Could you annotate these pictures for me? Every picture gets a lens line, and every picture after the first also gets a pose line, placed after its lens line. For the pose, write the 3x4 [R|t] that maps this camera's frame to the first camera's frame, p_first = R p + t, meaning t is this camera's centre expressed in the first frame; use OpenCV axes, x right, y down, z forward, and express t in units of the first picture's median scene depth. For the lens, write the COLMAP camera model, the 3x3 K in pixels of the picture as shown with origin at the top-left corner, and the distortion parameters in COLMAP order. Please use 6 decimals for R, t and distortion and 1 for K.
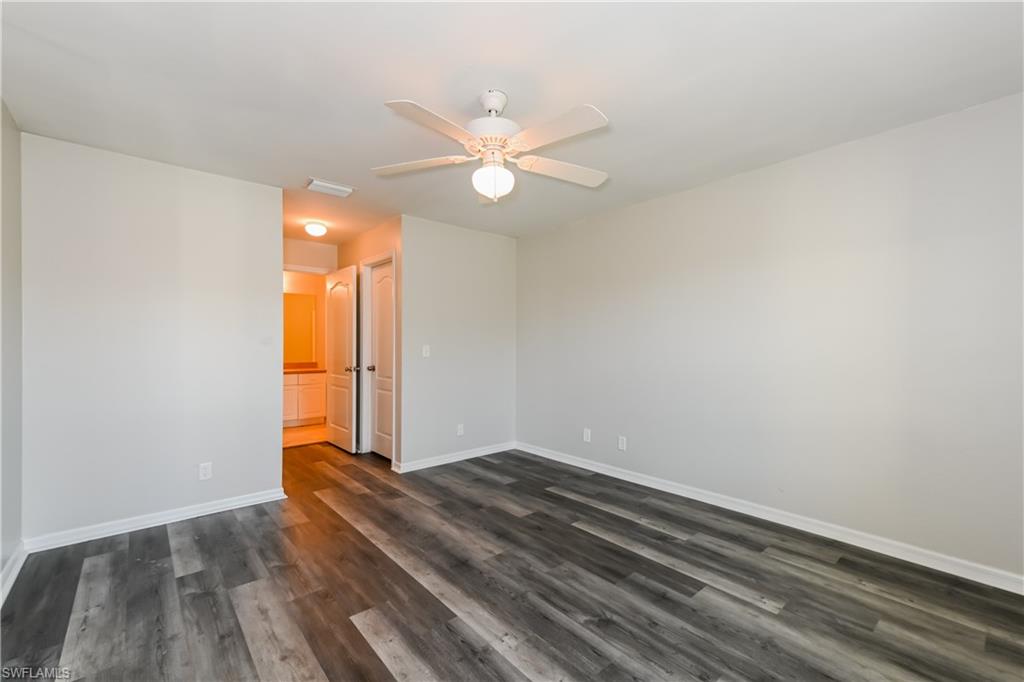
lens RADIAL K [[439.2, 0, 512.0], [0, 439.2, 341.0], [0, 0, 1]] dist [0.014542, -0.000093]
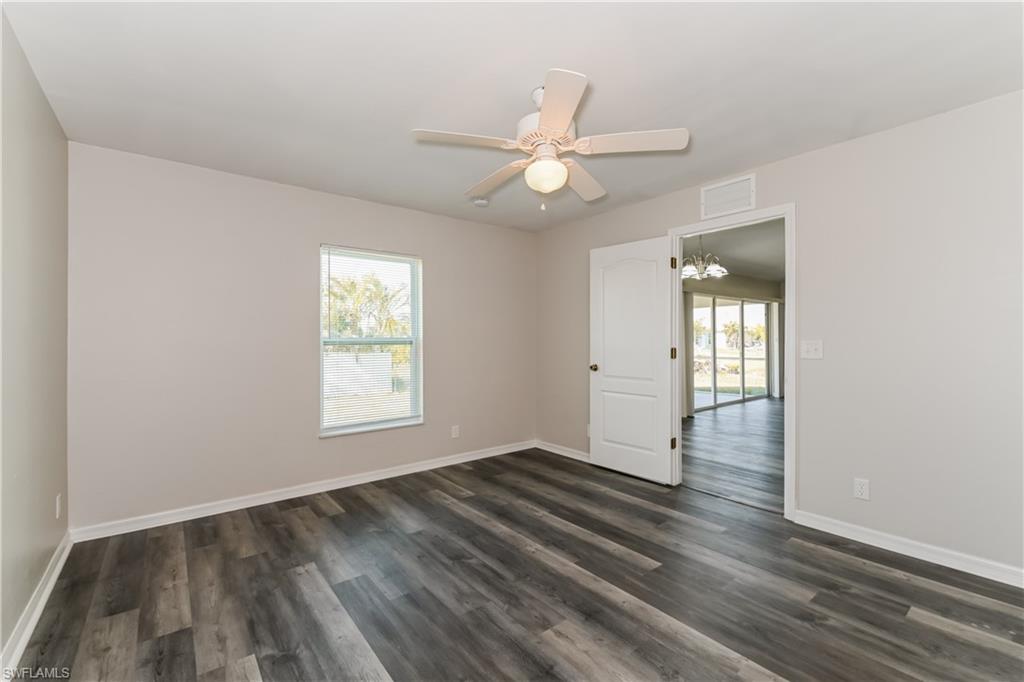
lens RADIAL K [[439.2, 0, 512.0], [0, 439.2, 341.0], [0, 0, 1]] dist [0.014542, -0.000093]
pose [[-0.999098, 0.002454, 0.042390, -0.004496], [0.002314, 0.999992, -0.003351, 0.008654], [-0.042398, -0.003249, -0.999096, 1.898672]]
